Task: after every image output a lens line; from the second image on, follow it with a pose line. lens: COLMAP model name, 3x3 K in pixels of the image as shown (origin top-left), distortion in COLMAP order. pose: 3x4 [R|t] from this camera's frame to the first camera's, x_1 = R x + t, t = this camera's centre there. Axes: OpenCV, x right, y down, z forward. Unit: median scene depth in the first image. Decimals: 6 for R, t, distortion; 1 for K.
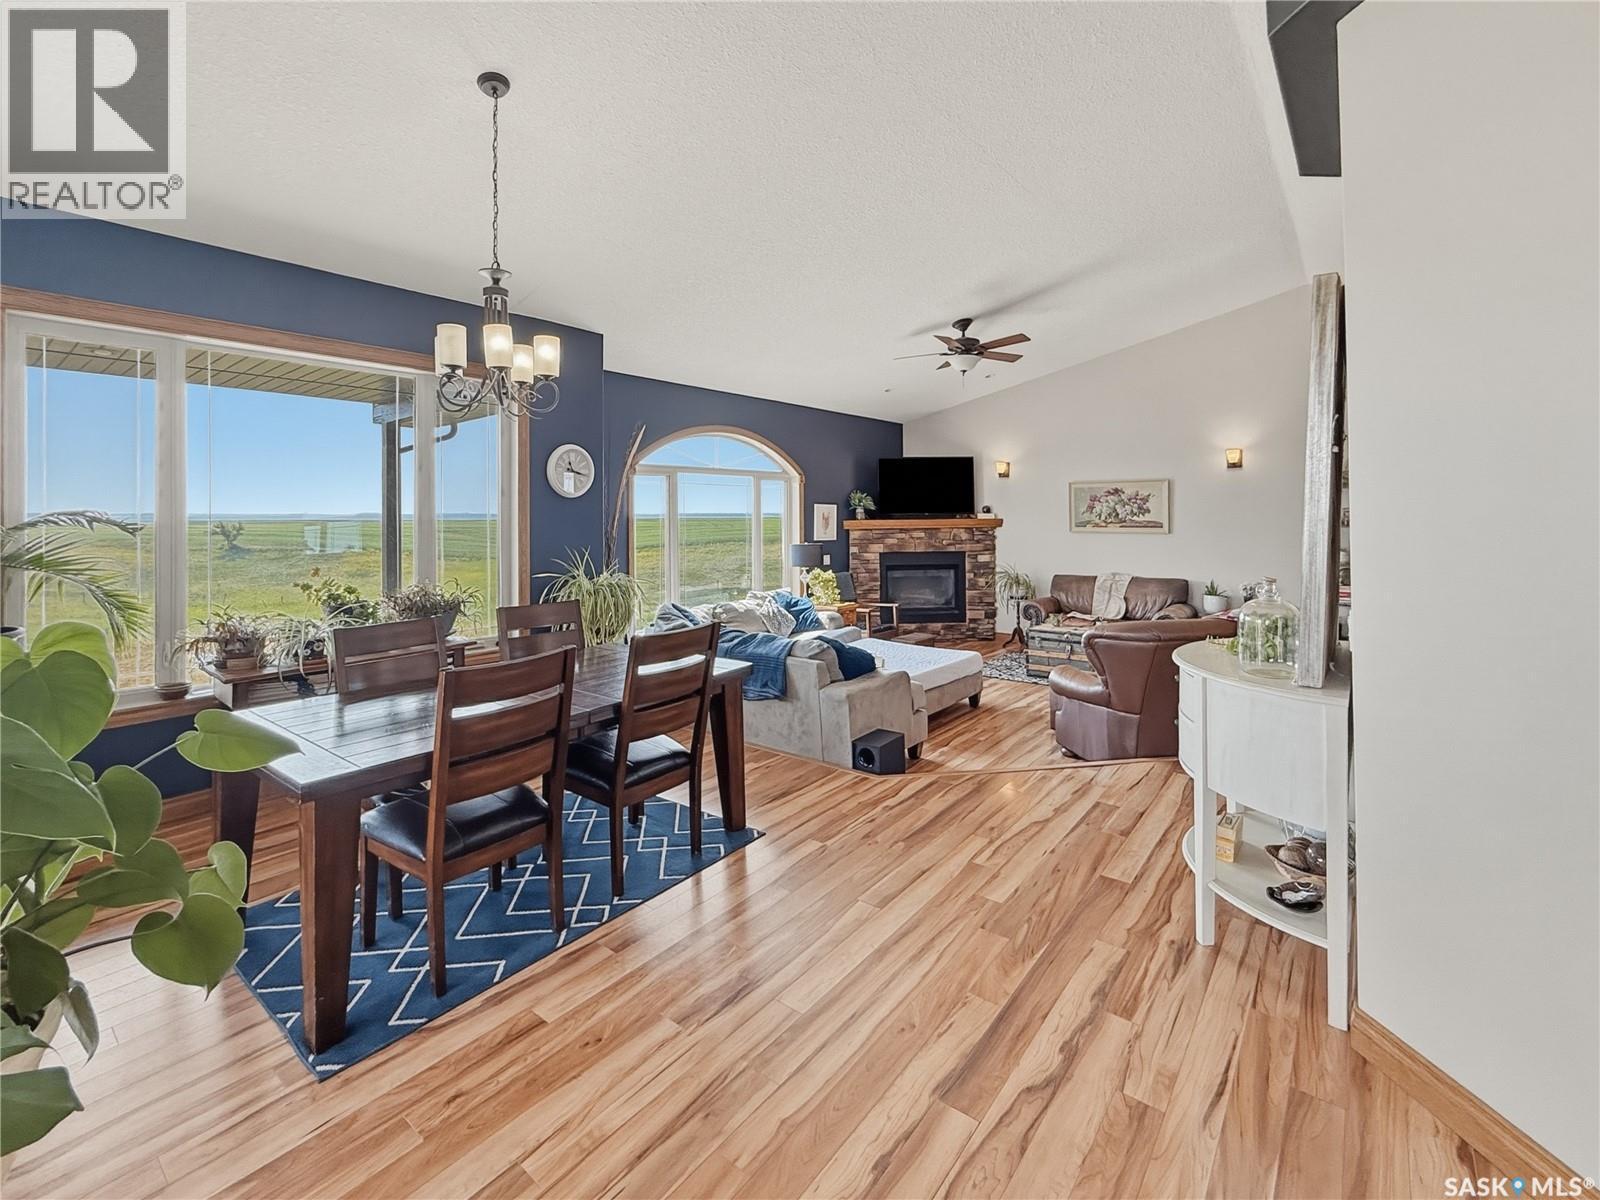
lens RADIAL K [[719.3, 0, 811.6], [0, 719.3, 510.5], [0, 0, 1]] dist [-0.013736, -0.000403]
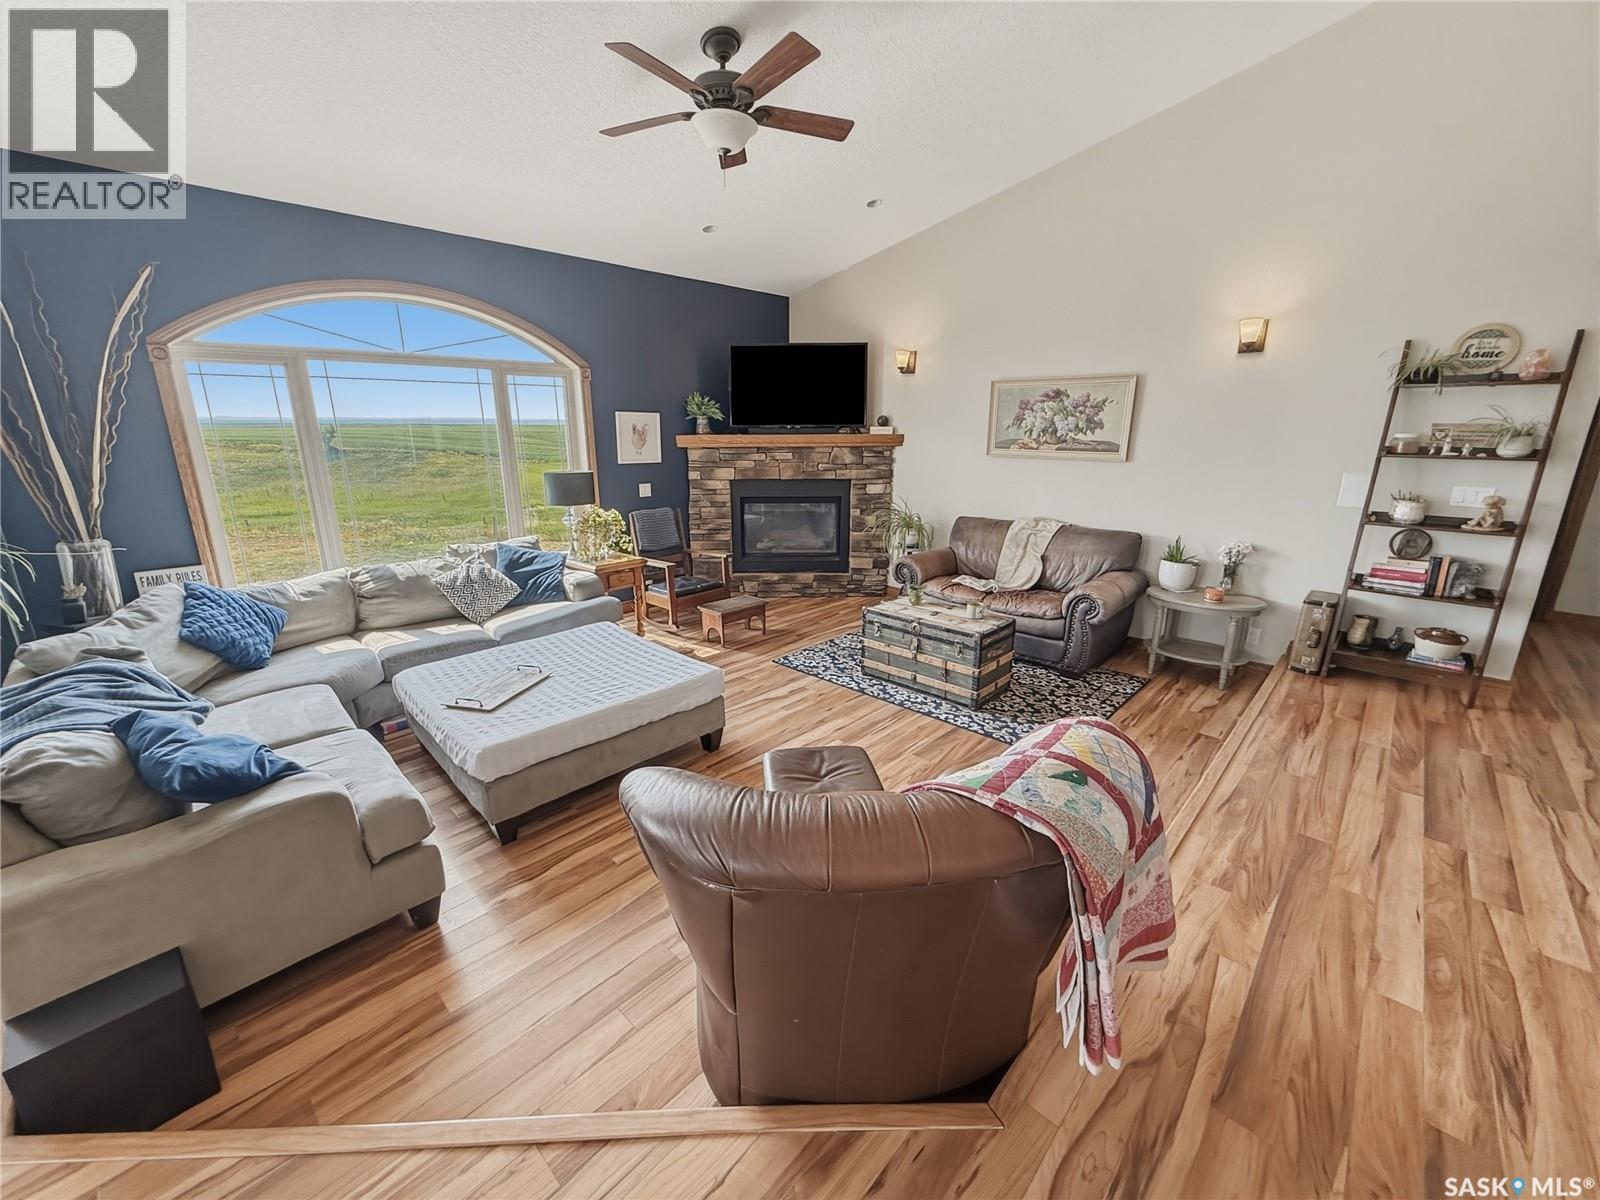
lens RADIAL K [[647.8, 0, 798.6], [0, 647.8, 592.9], [0, 0, 1]] dist [0.010288, -0.000364]
pose [[0.995252, 0.031821, -0.091986, 0.240152], [-0.006780, 0.965420, 0.260613, -0.003984], [0.097098, -0.258752, 0.961051, 0.343118]]
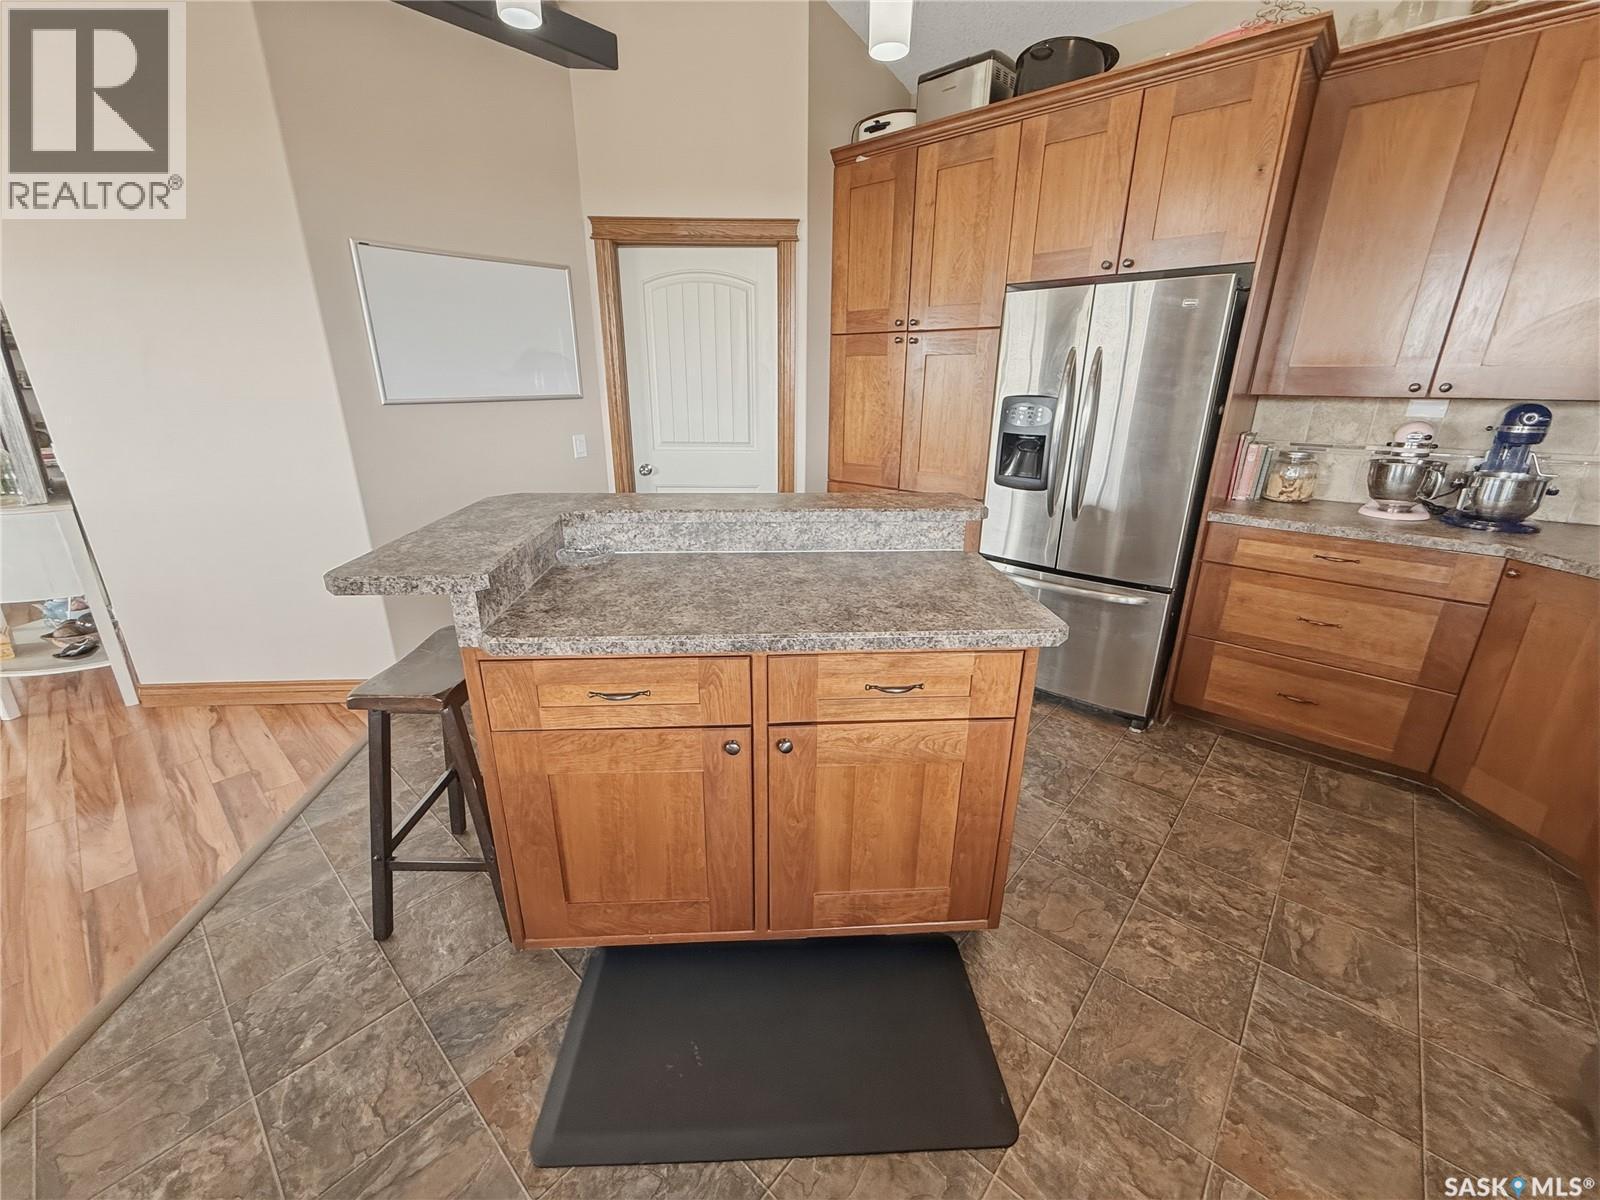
lens RADIAL K [[647.8, 0, 804.8], [0, 647.8, 596.1], [0, 0, 1]] dist [0.010288, -0.000364]
pose [[0.081560, -0.312856, 0.946292, -0.363304], [-0.019131, 0.948789, 0.315330, -0.024469], [-0.996485, -0.043821, 0.071398, -0.483820]]
